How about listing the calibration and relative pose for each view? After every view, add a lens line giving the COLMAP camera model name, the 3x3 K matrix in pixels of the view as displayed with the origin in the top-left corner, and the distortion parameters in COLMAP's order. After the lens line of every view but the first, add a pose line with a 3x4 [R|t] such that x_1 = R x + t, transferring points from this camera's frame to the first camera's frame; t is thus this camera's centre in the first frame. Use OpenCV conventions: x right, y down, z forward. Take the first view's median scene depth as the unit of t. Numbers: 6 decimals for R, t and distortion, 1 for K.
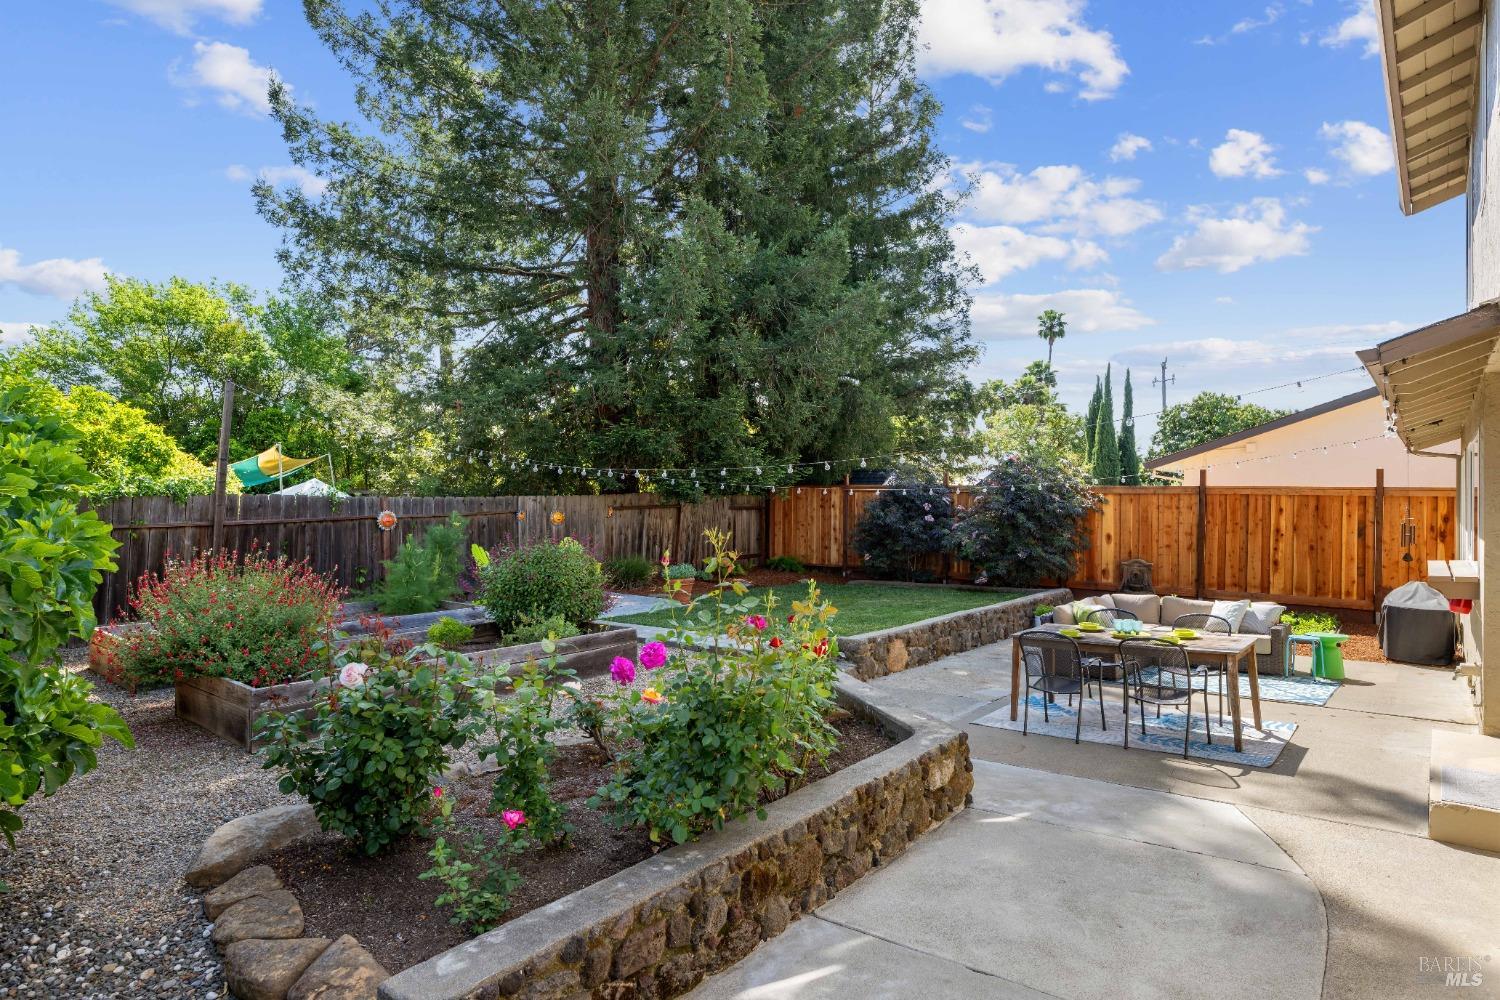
lens RADIAL K [[895.4, 0, 747.7], [0, 895.4, 501.2], [0, 0, 1]] dist [0.005238, 0.000735]
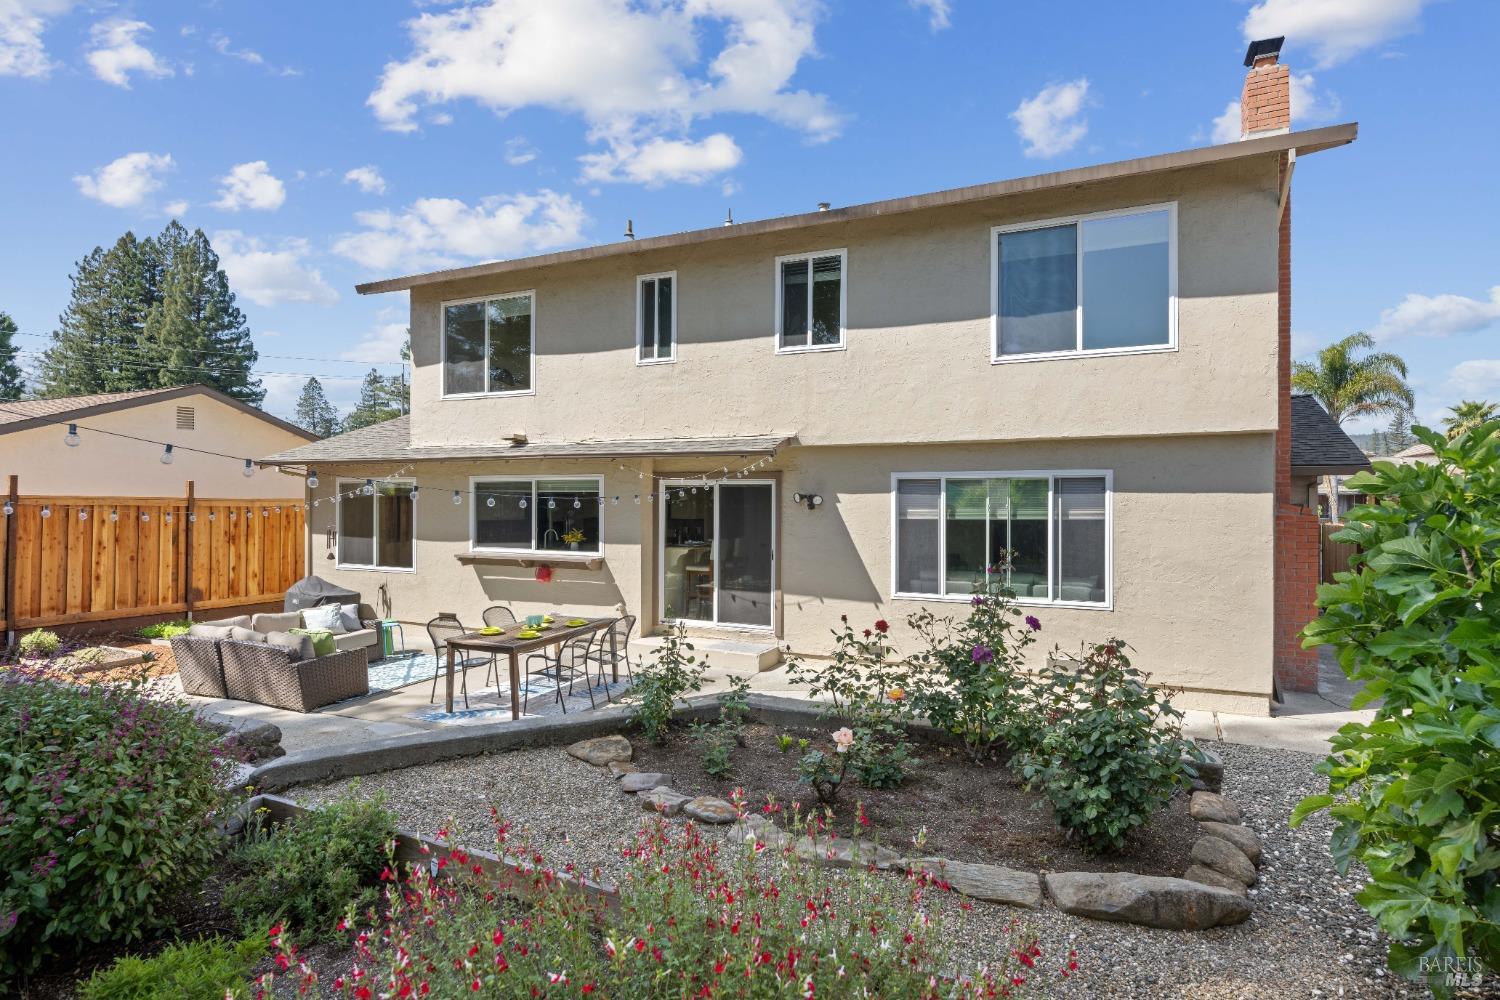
lens RADIAL K [[882.4, 0, 744.3], [0, 882.4, 497.4], [0, 0, 1]] dist [0.002724, 0.000325]
pose [[-0.210276, -0.000174, 0.977642, -0.466548], [0.001720, 0.999998, 0.000548, -0.015058], [-0.977641, 0.001796, -0.210275, 0.541826]]
